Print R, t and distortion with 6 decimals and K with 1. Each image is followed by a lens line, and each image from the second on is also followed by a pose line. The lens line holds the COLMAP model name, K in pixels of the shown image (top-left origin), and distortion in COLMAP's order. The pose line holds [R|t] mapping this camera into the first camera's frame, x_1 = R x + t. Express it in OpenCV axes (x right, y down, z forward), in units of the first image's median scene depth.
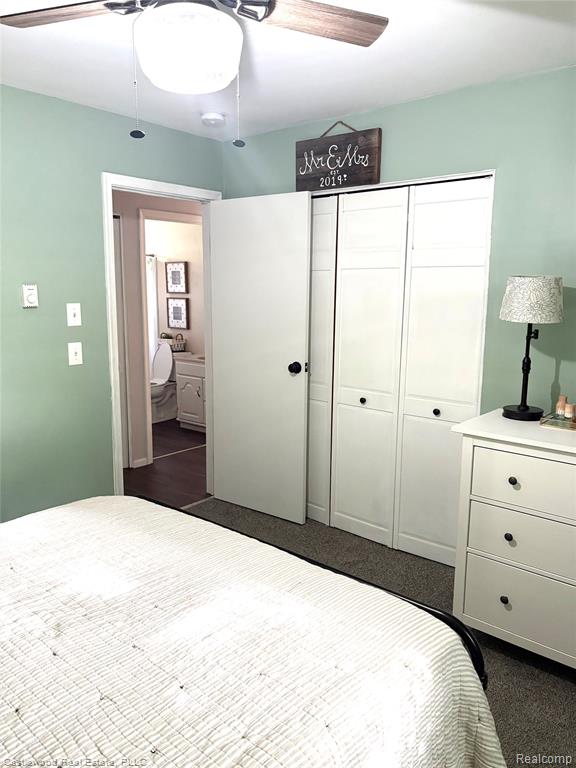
lens RADIAL K [[589.2, 0, 285.9], [0, 589.2, 384.9], [0, 0, 1]] dist [0.055217, -0.047242]
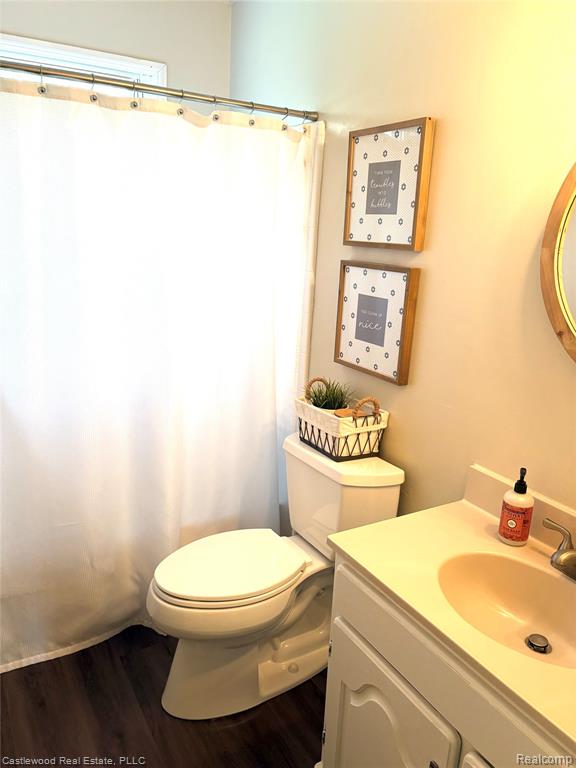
lens RADIAL K [[589.2, 0, 284.0], [0, 589.2, 384.4], [0, 0, 1]] dist [0.055217, -0.047242]
pose [[0.941296, 0.130281, -0.311430, -0.131294], [-0.109568, 0.990492, 0.083184, -0.109712], [0.319306, -0.044178, 0.946621, 0.720674]]
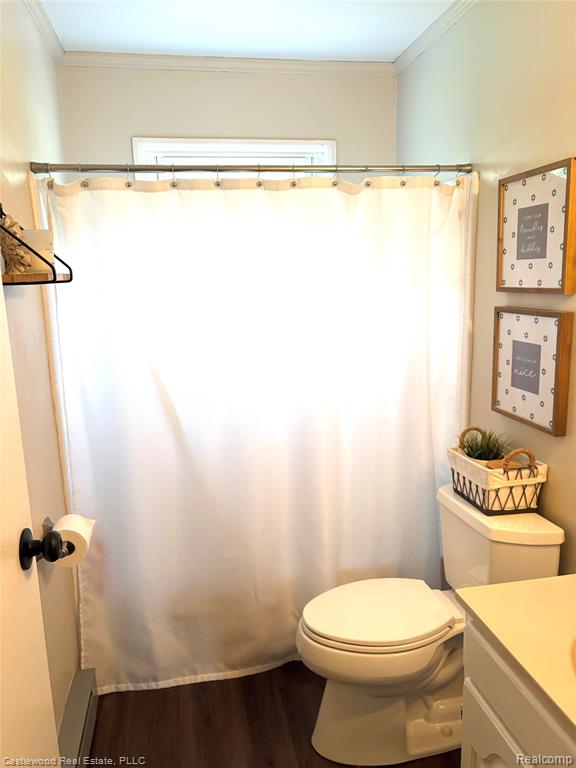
lens RADIAL K [[589.2, 0, 284.7], [0, 589.2, 384.6], [0, 0, 1]] dist [0.055217, -0.047242]
pose [[0.771914, 0.094071, -0.628728, -0.097921], [-0.087339, 0.995306, 0.041689, -0.115026], [0.629699, 0.022732, 0.776507, 0.722962]]
